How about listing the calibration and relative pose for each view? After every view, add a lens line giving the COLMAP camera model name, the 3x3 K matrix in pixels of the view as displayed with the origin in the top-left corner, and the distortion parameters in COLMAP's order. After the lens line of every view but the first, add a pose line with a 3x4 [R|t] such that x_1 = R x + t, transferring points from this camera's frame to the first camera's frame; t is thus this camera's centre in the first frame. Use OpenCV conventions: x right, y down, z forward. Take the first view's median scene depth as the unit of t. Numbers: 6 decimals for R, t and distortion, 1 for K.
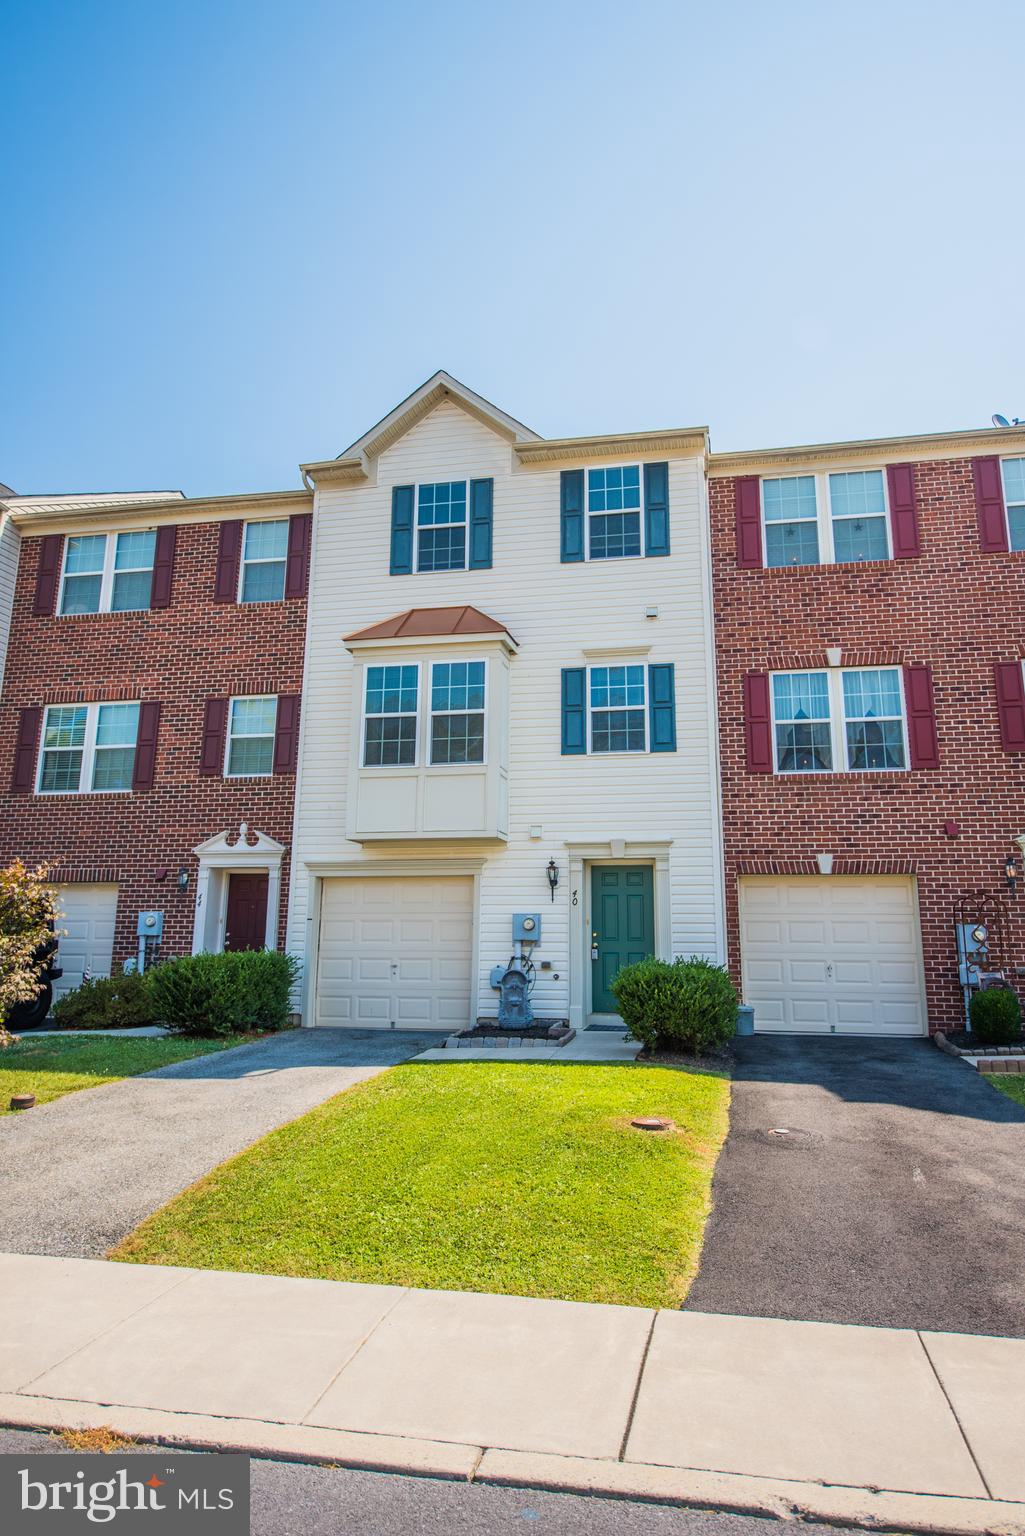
lens RADIAL K [[989.4, 0, 513.9], [0, 989.4, 719.4], [0, 0, 1]] dist [0.001446, 0.000214]
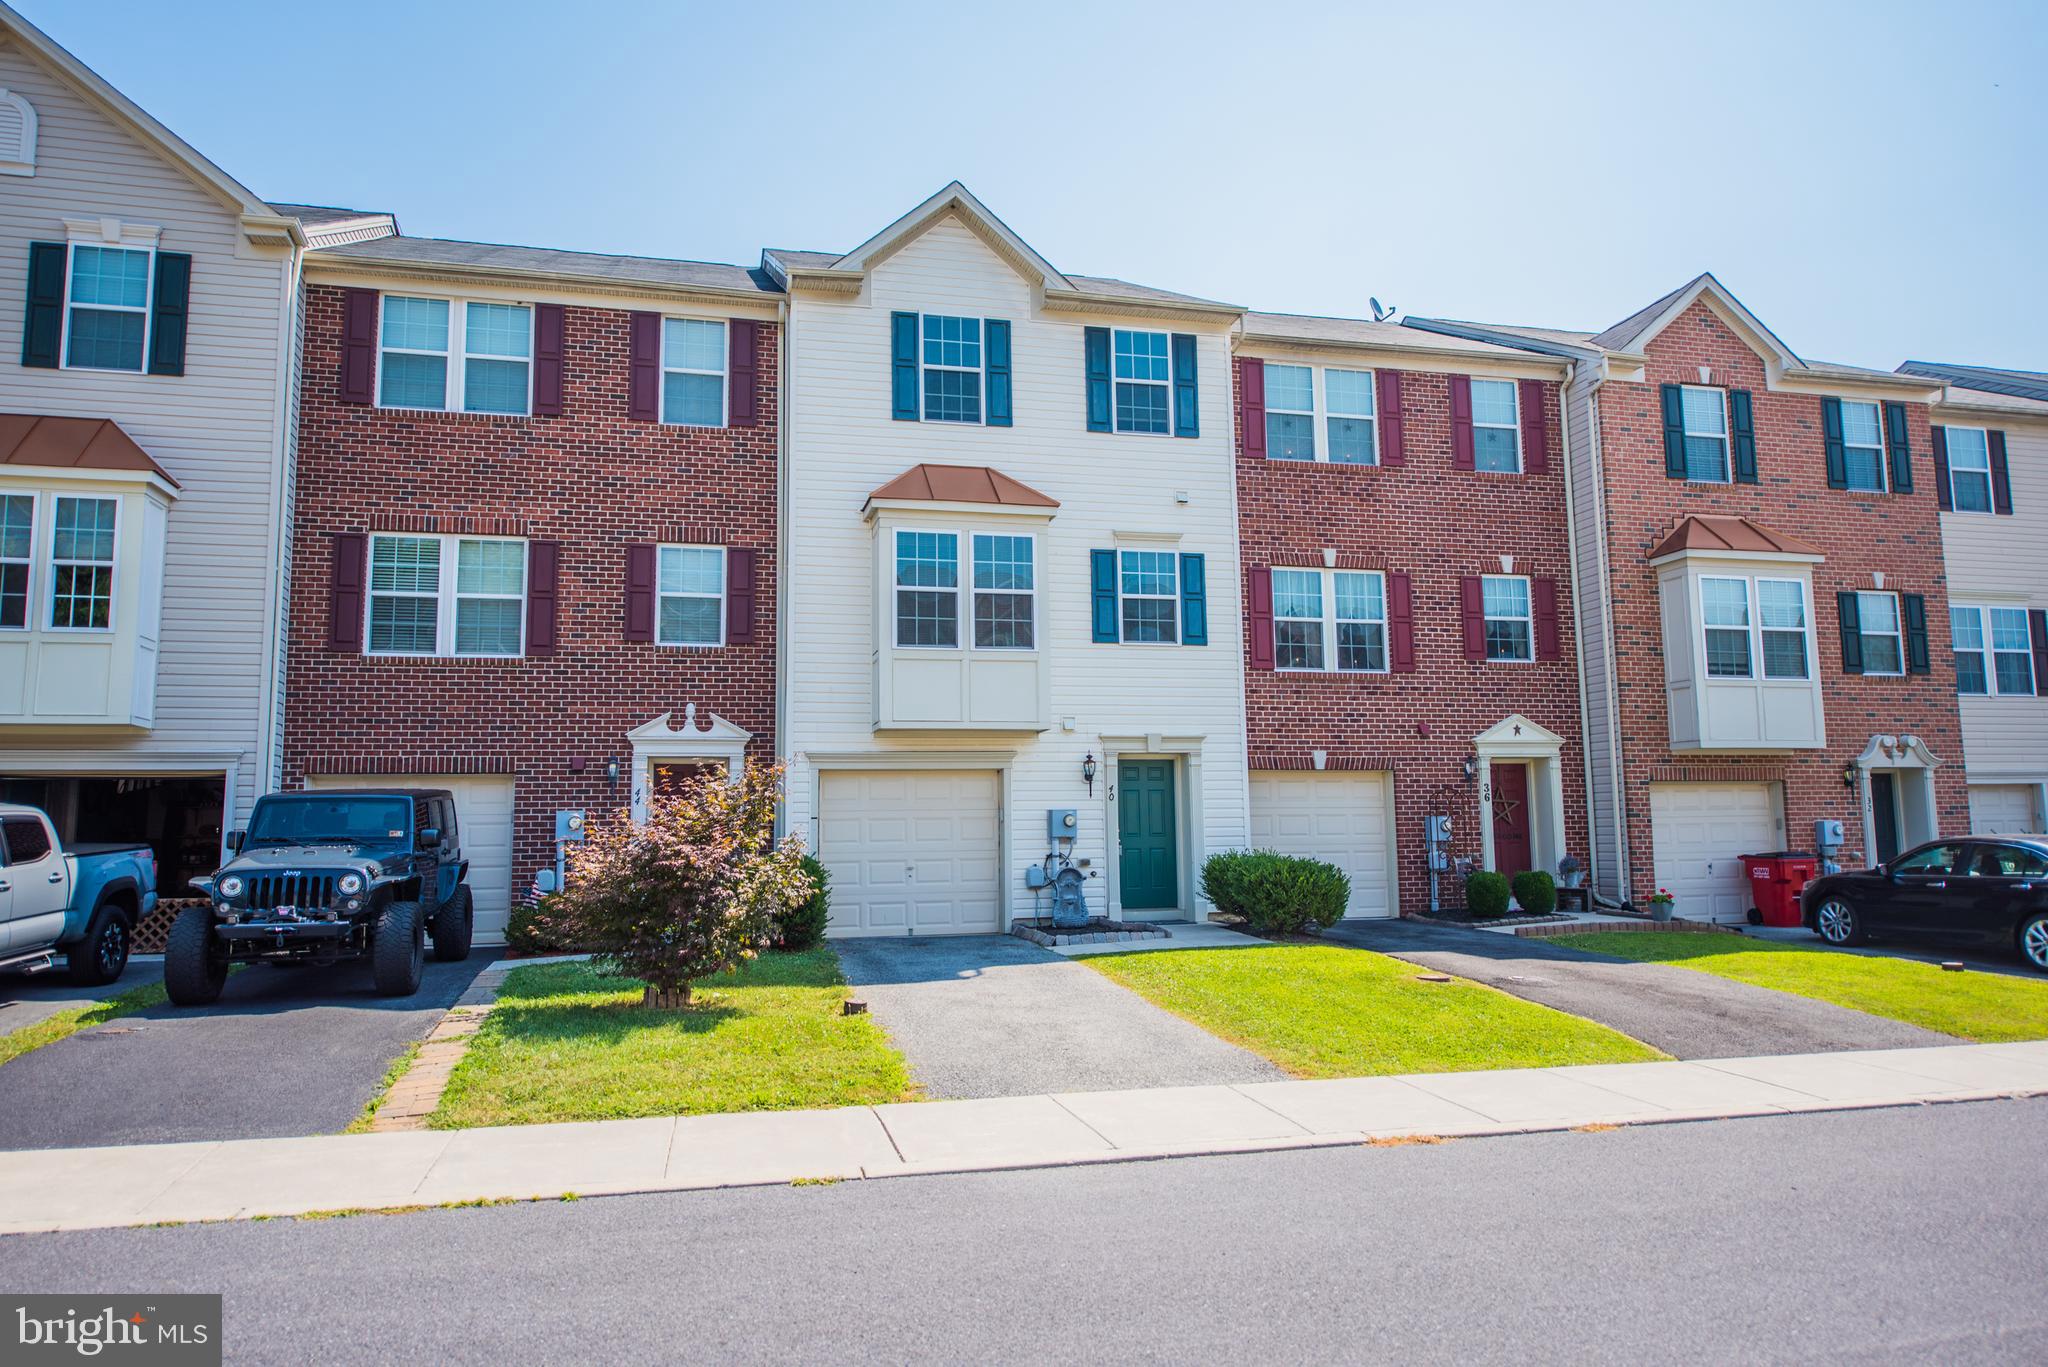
lens RADIAL K [[1352.9, 0, 1024.0], [0, 1352.9, 683.5], [0, 0, 1]] dist [0.002338, -0.000056]
pose [[0.902549, 0.032026, 0.429395, -0.543242], [-0.075459, 0.993562, 0.084505, -0.028192], [-0.423924, -0.108671, 0.899155, -0.126040]]
